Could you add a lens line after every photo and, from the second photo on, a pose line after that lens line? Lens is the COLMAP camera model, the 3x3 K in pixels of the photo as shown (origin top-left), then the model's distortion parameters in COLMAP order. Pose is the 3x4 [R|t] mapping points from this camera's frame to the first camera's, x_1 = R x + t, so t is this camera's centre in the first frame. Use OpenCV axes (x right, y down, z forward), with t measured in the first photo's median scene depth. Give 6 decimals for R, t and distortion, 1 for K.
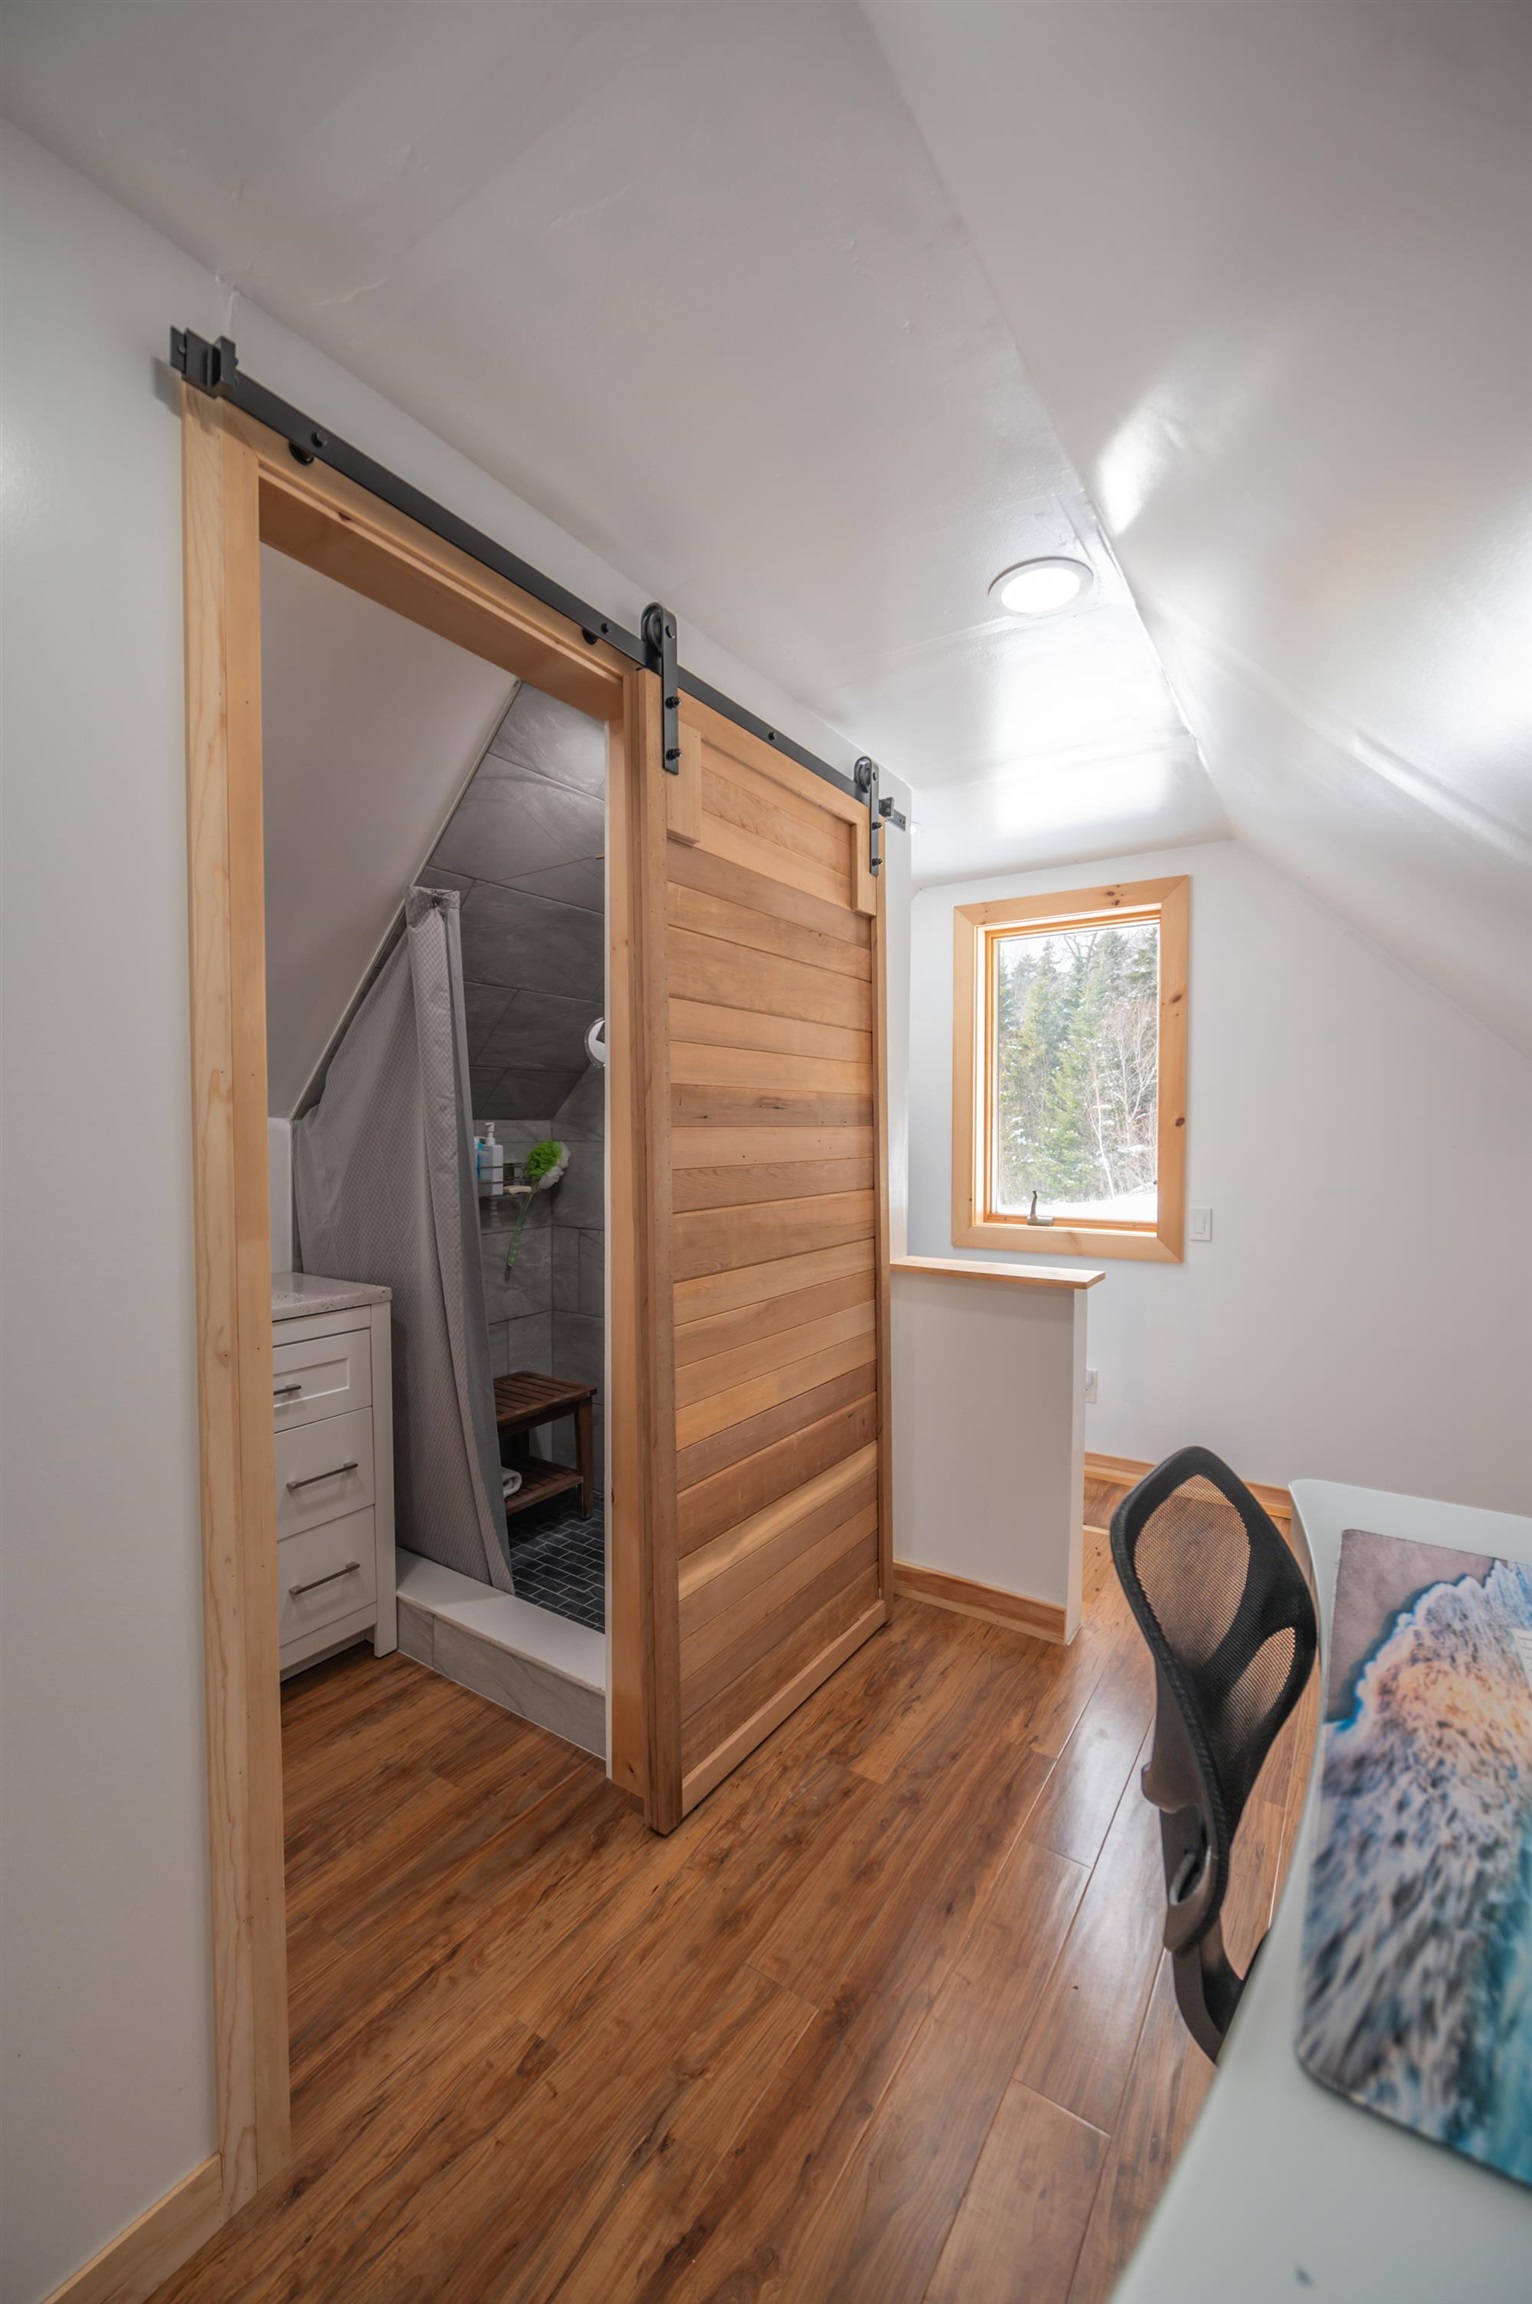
lens RADIAL K [[905.8, 0, 756.4], [0, 905.8, 1162.6], [0, 0, 1]] dist [-0.010569, 0.000127]
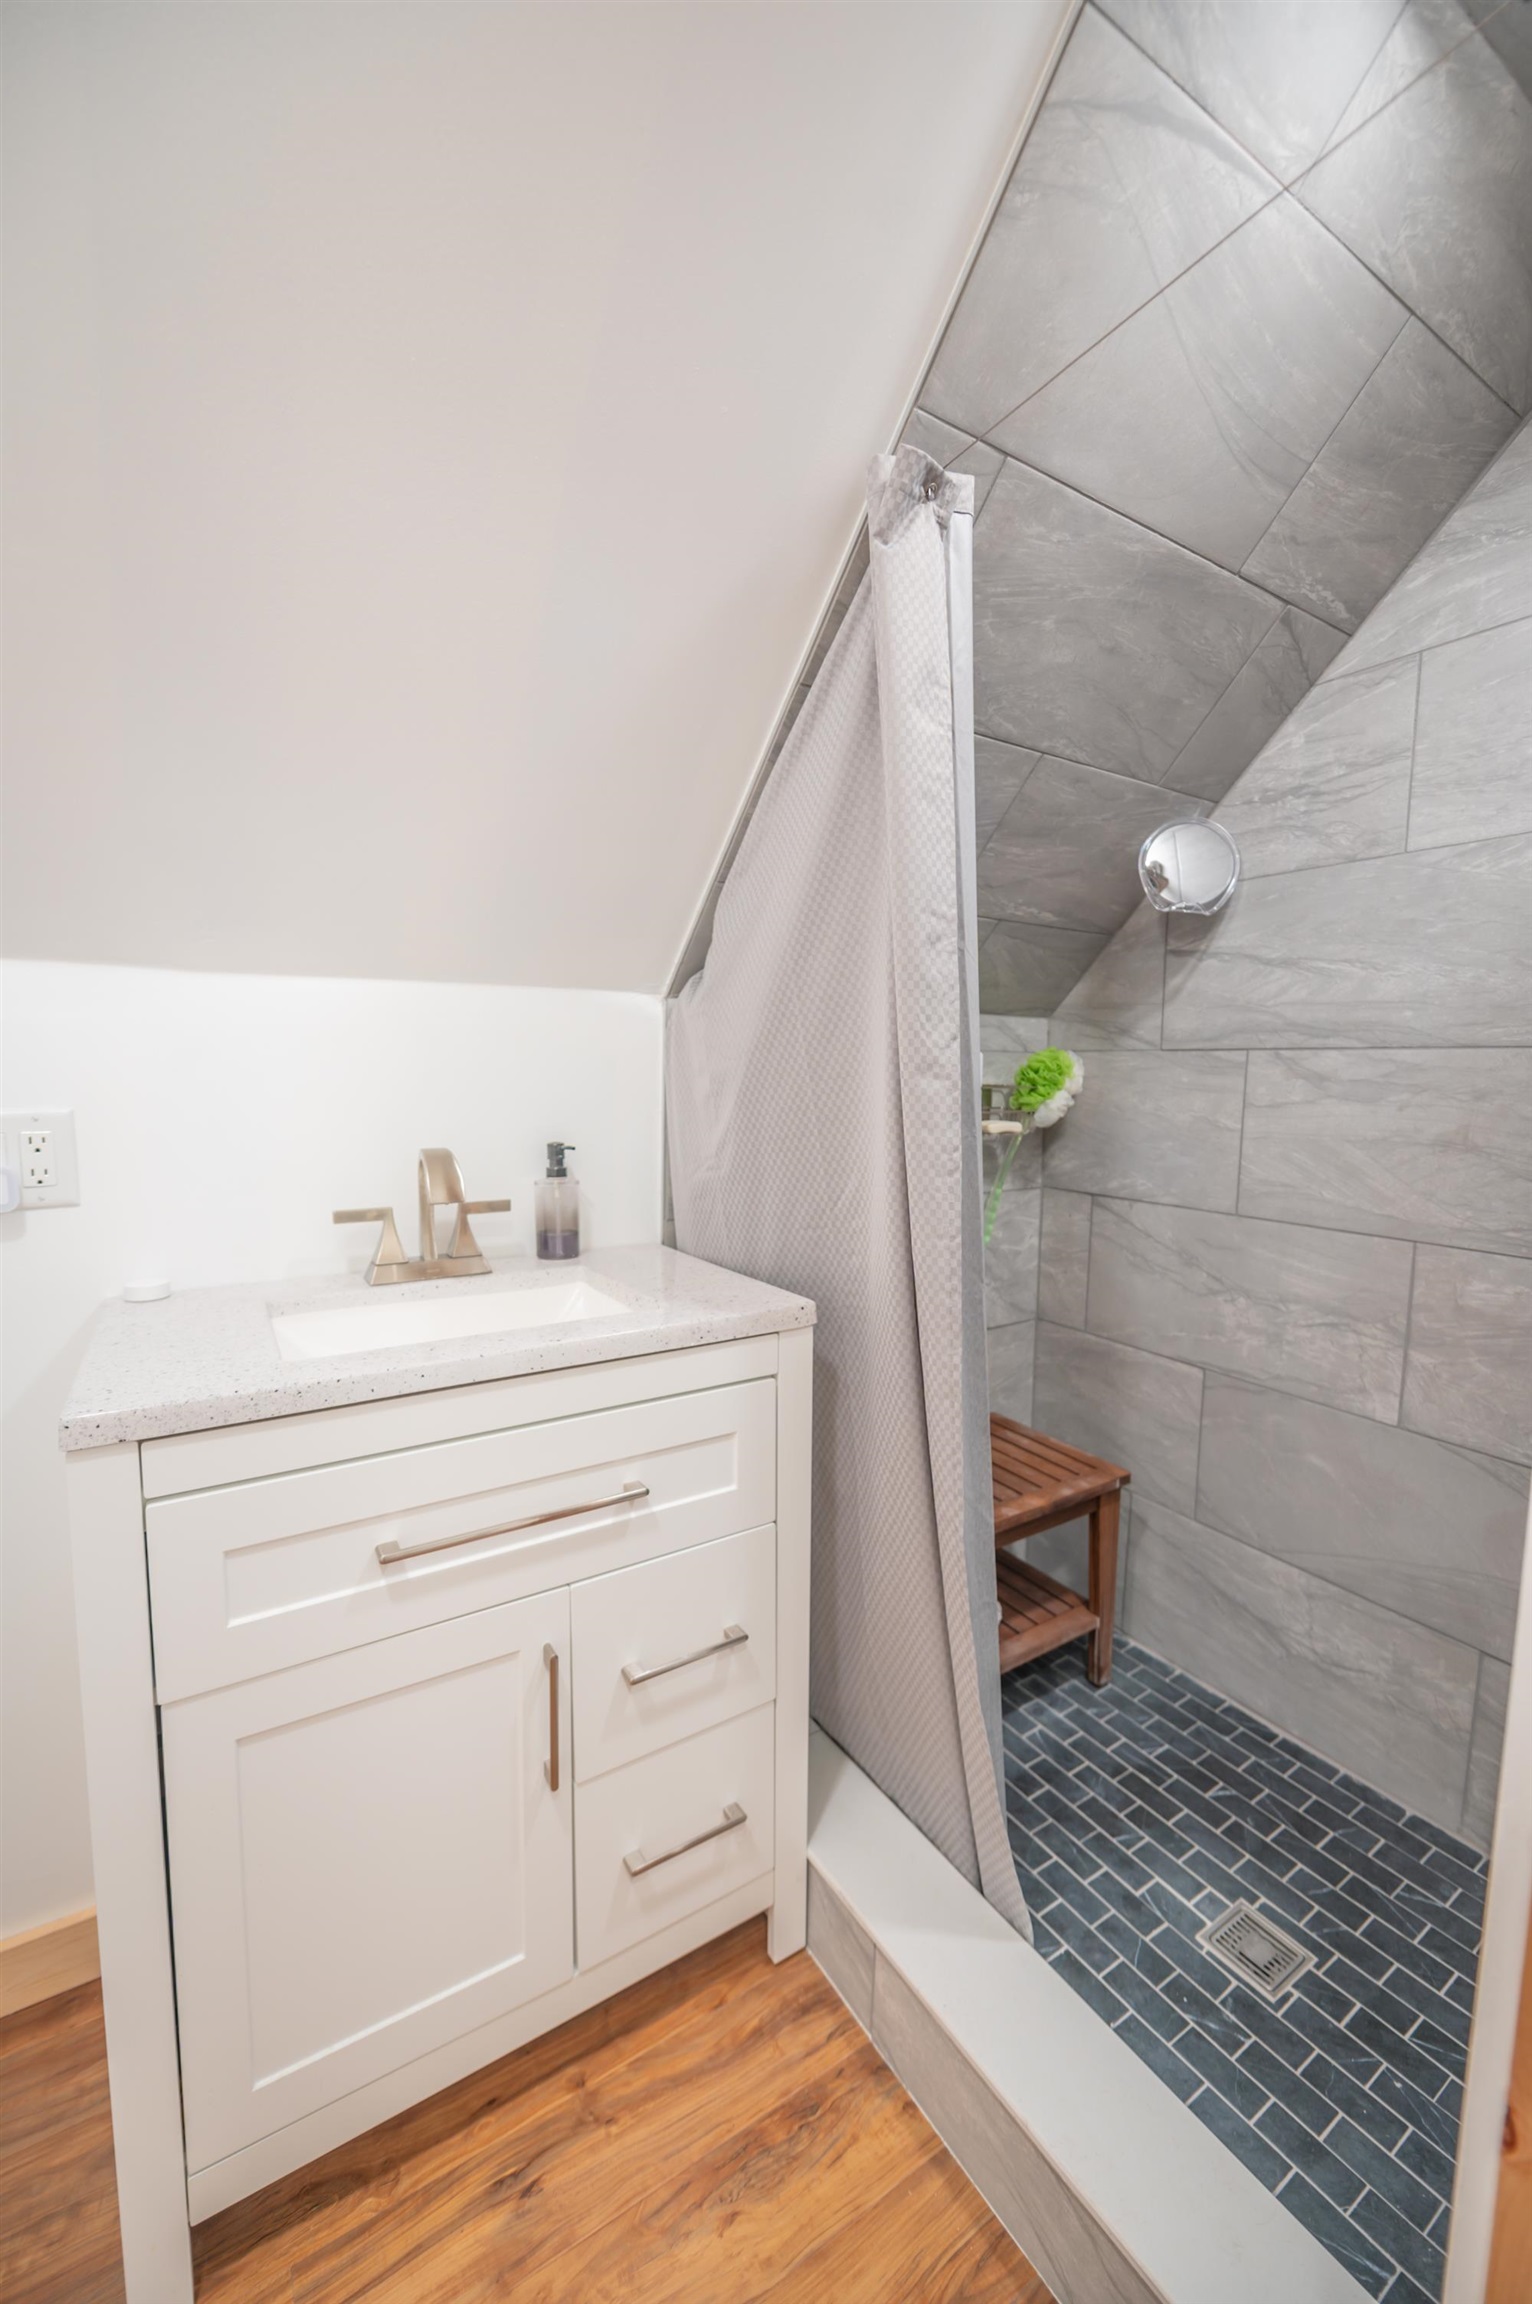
lens RADIAL K [[905.8, 0, 762.5], [0, 905.8, 1161.2], [0, 0, 1]] dist [-0.010569, 0.000127]
pose [[0.915656, 0.044874, -0.399449, -0.210807], [-0.022936, 0.997963, 0.059535, 0.025574], [0.401307, -0.045352, 0.914820, 0.477306]]
